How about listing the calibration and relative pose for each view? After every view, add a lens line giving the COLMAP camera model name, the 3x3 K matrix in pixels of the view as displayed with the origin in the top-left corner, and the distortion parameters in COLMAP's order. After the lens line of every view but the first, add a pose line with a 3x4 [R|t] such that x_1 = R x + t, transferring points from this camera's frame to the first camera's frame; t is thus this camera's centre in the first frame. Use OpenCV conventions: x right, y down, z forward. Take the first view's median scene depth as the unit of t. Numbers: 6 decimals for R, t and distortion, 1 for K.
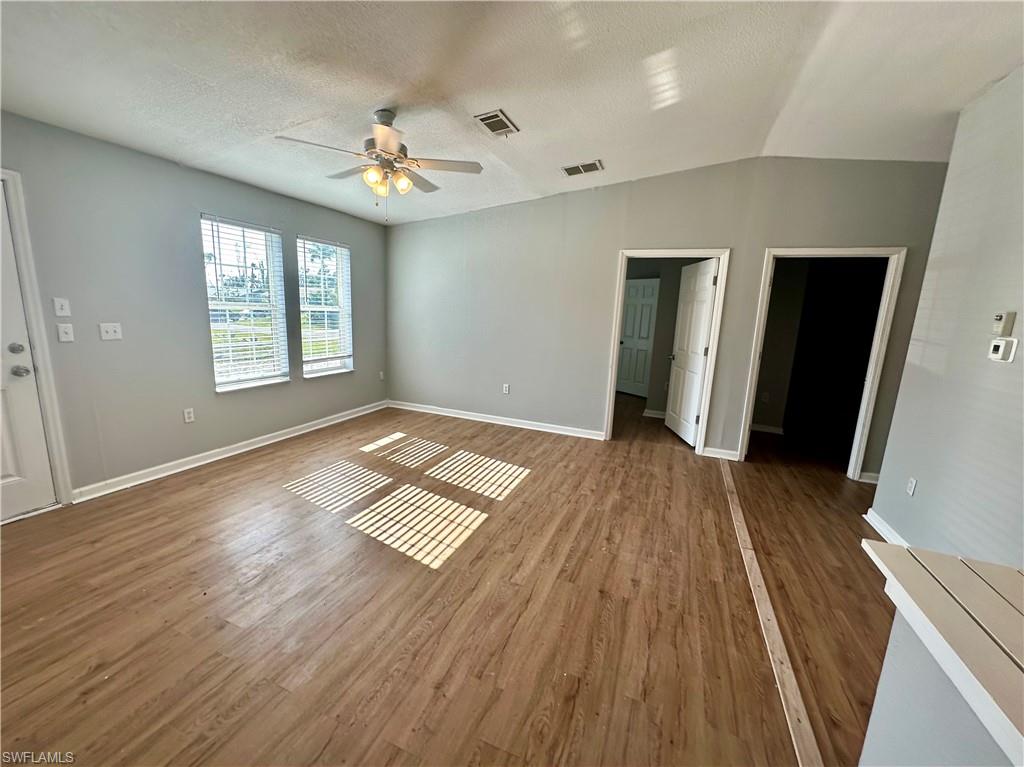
lens RADIAL K [[405.1, 0, 511.0], [0, 405.1, 383.6], [0, 0, 1]] dist [-0.002475, 0.000313]
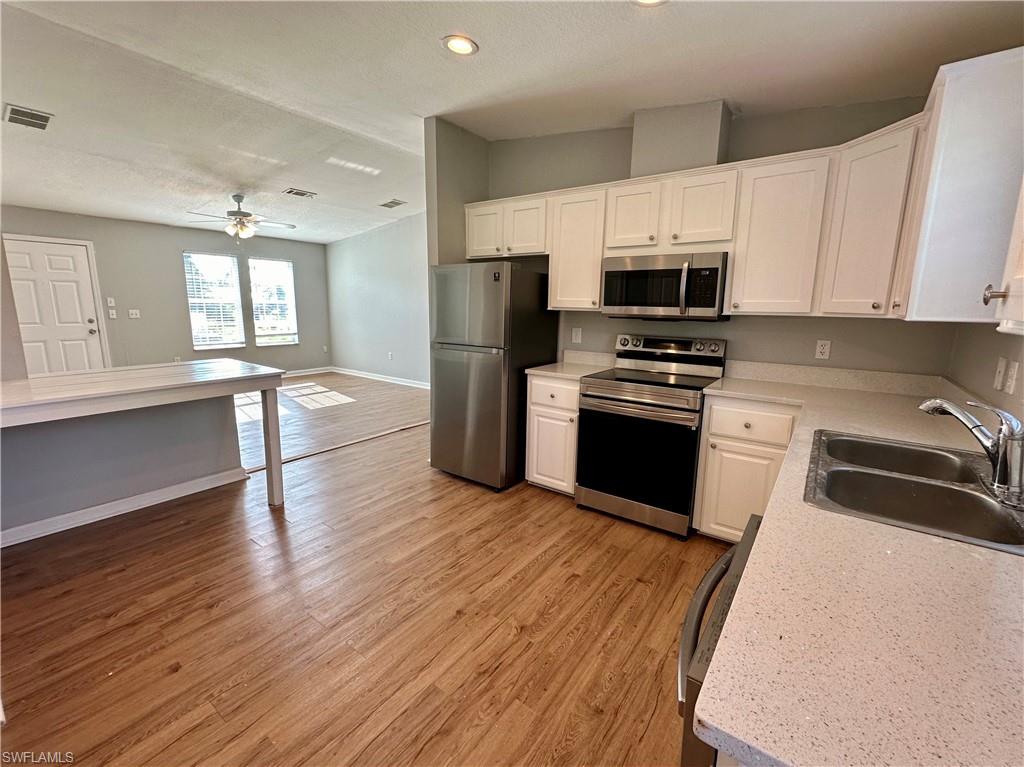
lens RADIAL K [[440.7, 0, 512.0], [0, 440.7, 379.3], [0, 0, 1]] dist [0.001744, 0.000287]
pose [[0.968134, 0.013686, -0.250060, 1.253682], [-0.018774, 0.999662, -0.017975, 0.181243], [0.249730, 0.022097, 0.968063, -0.584864]]
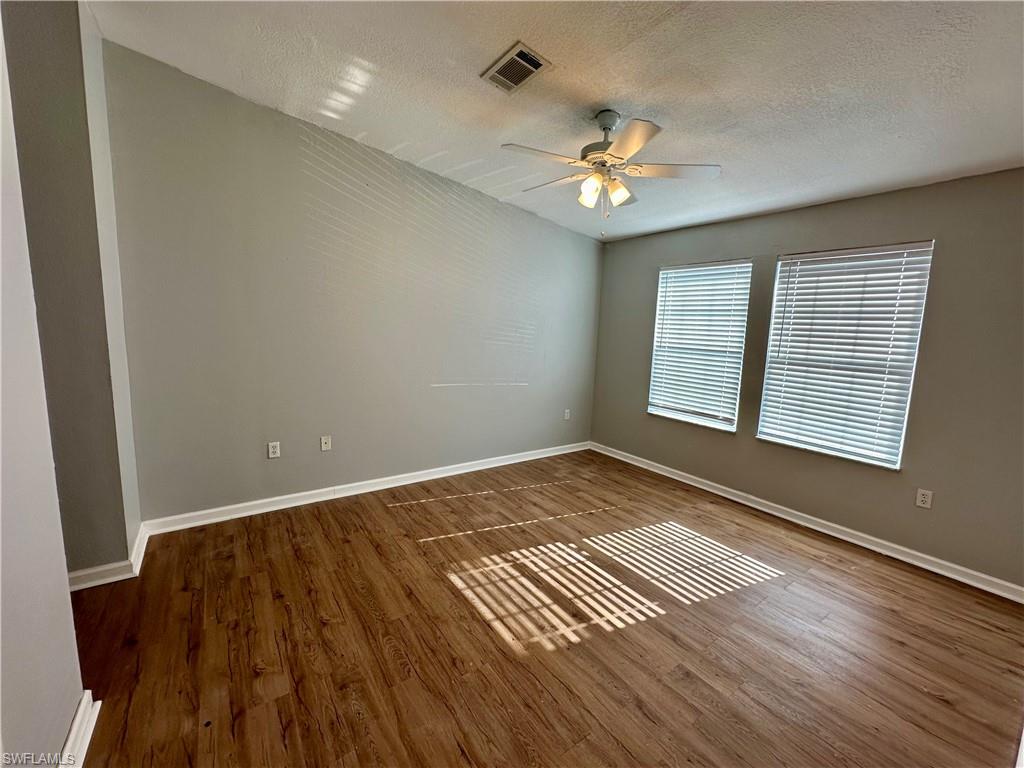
lens RADIAL K [[405.1, 0, 511.0], [0, 405.1, 384.1], [0, 0, 1]] dist [-0.002475, 0.000313]
pose [[-0.536062, 0.056513, -0.842285, 0.550242], [-0.219607, 0.954069, 0.203779, -0.234094], [0.815114, 0.294210, -0.499029, 1.383838]]
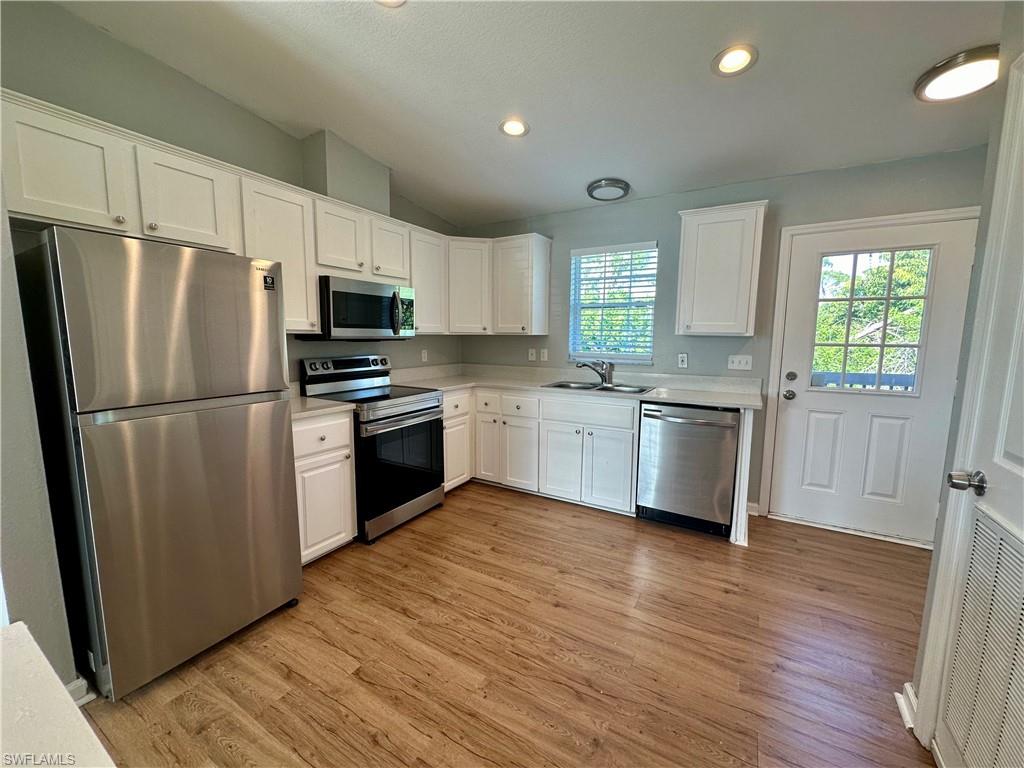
lens RADIAL K [[405.1, 0, 511.0], [0, 405.1, 384.1], [0, 0, 1]] dist [-0.002475, 0.000313]
pose [[0.155649, -0.160322, 0.974715, 0.437691], [0.178392, 0.975079, 0.131895, 0.065421], [-0.971571, 0.153352, 0.180371, -0.076165]]
